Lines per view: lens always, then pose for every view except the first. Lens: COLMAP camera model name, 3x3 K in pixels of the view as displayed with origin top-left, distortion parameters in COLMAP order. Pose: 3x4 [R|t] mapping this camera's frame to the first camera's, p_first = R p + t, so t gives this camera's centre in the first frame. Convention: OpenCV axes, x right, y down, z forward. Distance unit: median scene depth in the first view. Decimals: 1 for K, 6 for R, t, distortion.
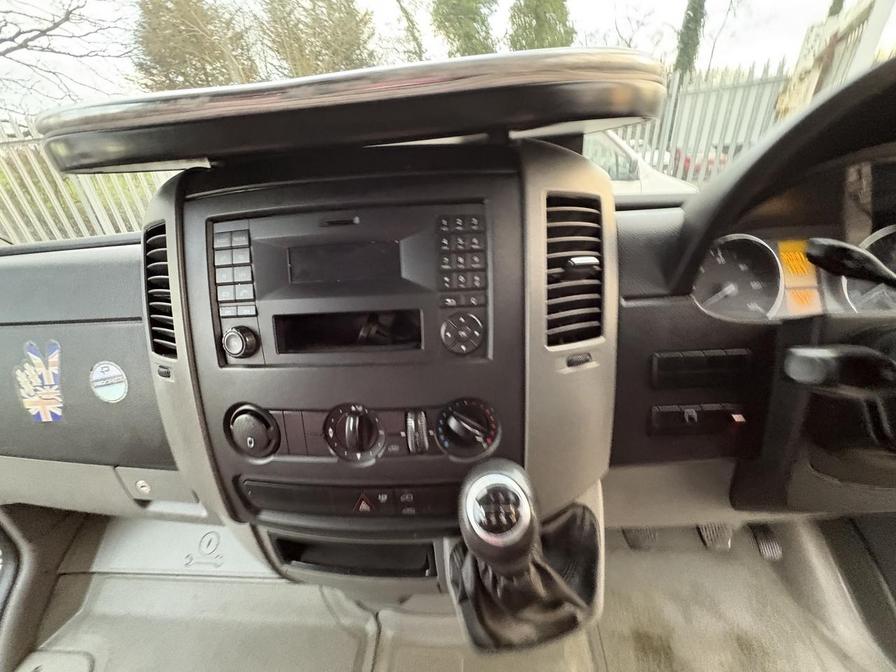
lens RADIAL K [[355.3, 0, 448.0], [0, 355.3, 336.0], [0, 0, 1]] dist [0.000479, 0.000204]
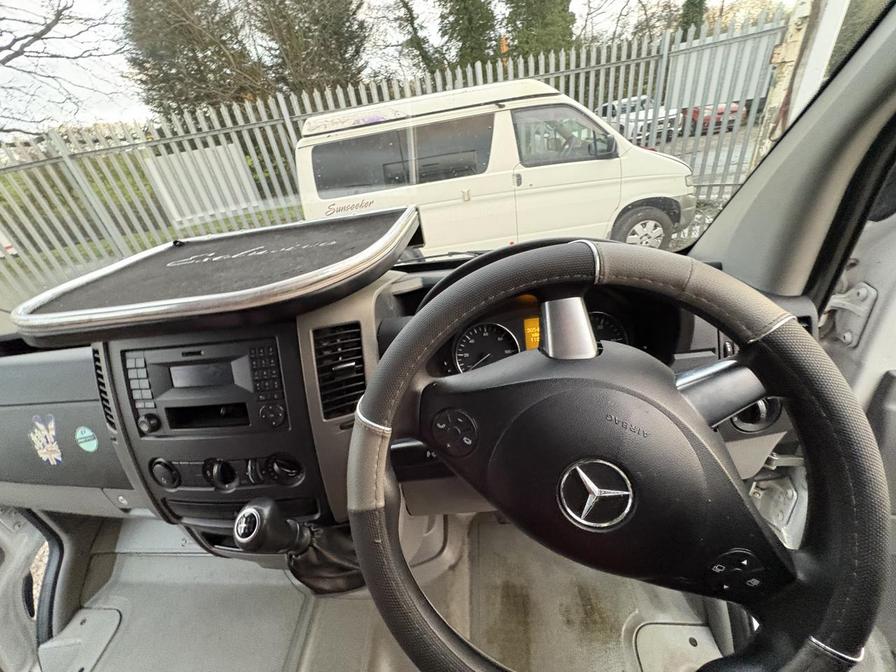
lens RADIAL K [[356.0, 0, 449.1], [0, 356.0, 336.9], [0, 0, 1]] dist [-0.000172, -0.000446]
pose [[0.997287, -0.057574, -0.045869, 0.372608], [0.060700, 0.995701, 0.069958, -0.169200], [0.041644, -0.072553, 0.996495, -0.232781]]
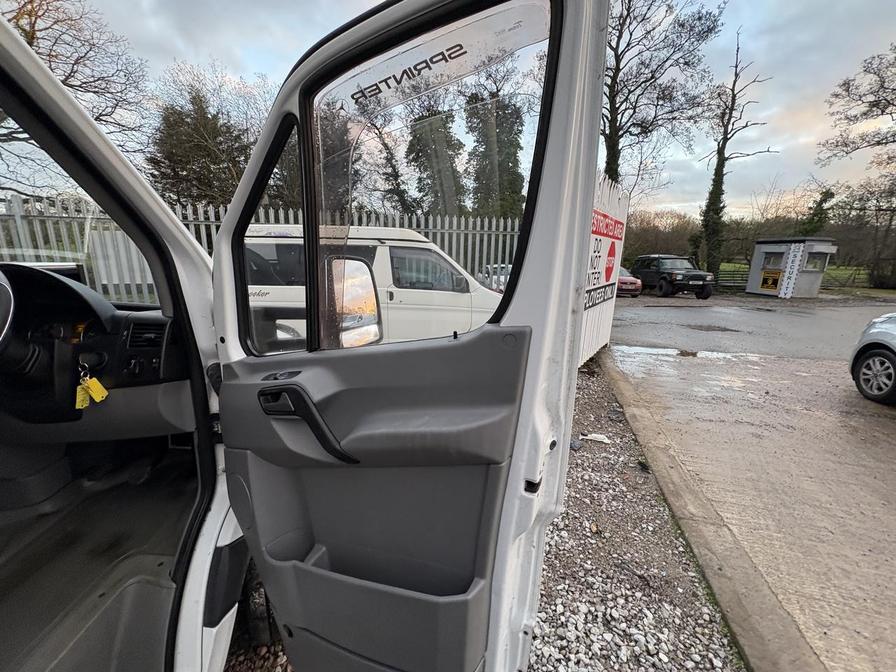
lens RADIAL K [[356.0, 0, 449.1], [0, 356.0, 336.9], [0, 0, 1]] dist [-0.000172, -0.000446]
pose [[0.995143, 0.085404, 0.048959, 1.915343], [-0.070925, 0.966912, -0.245053, 0.170517], [-0.068268, 0.240391, 0.968273, -0.944221]]
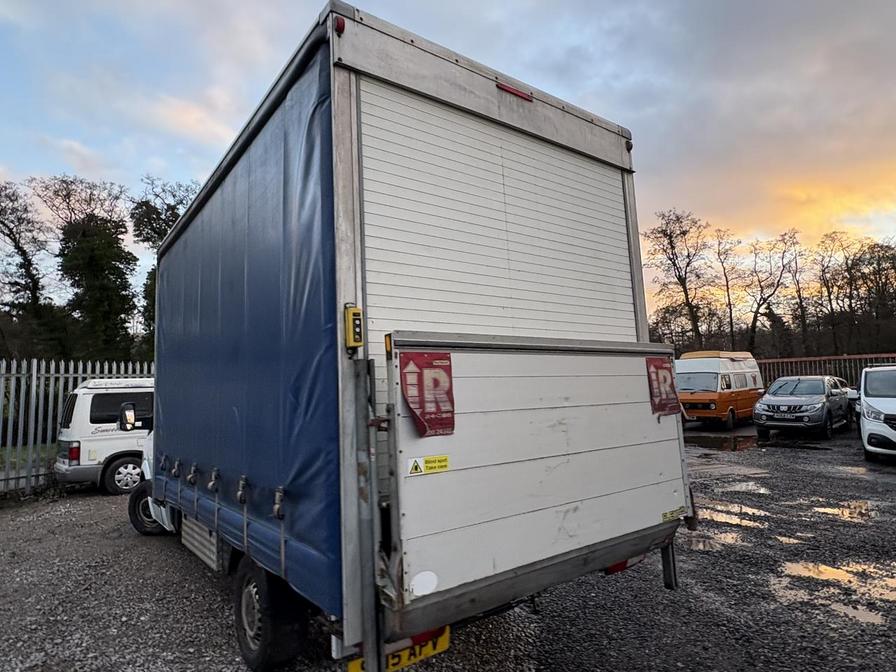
lens RADIAL K [[539.3, 0, 450.1], [0, 539.3, 333.1], [0, 0, 1]] dist [-0.000673, 0.001388]
pose [[0.753196, 0.119910, 0.646774, -3.382240], [0.262960, 0.846375, -0.463143, 3.901770], [-0.602949, 0.518913, 0.605955, -7.934927]]
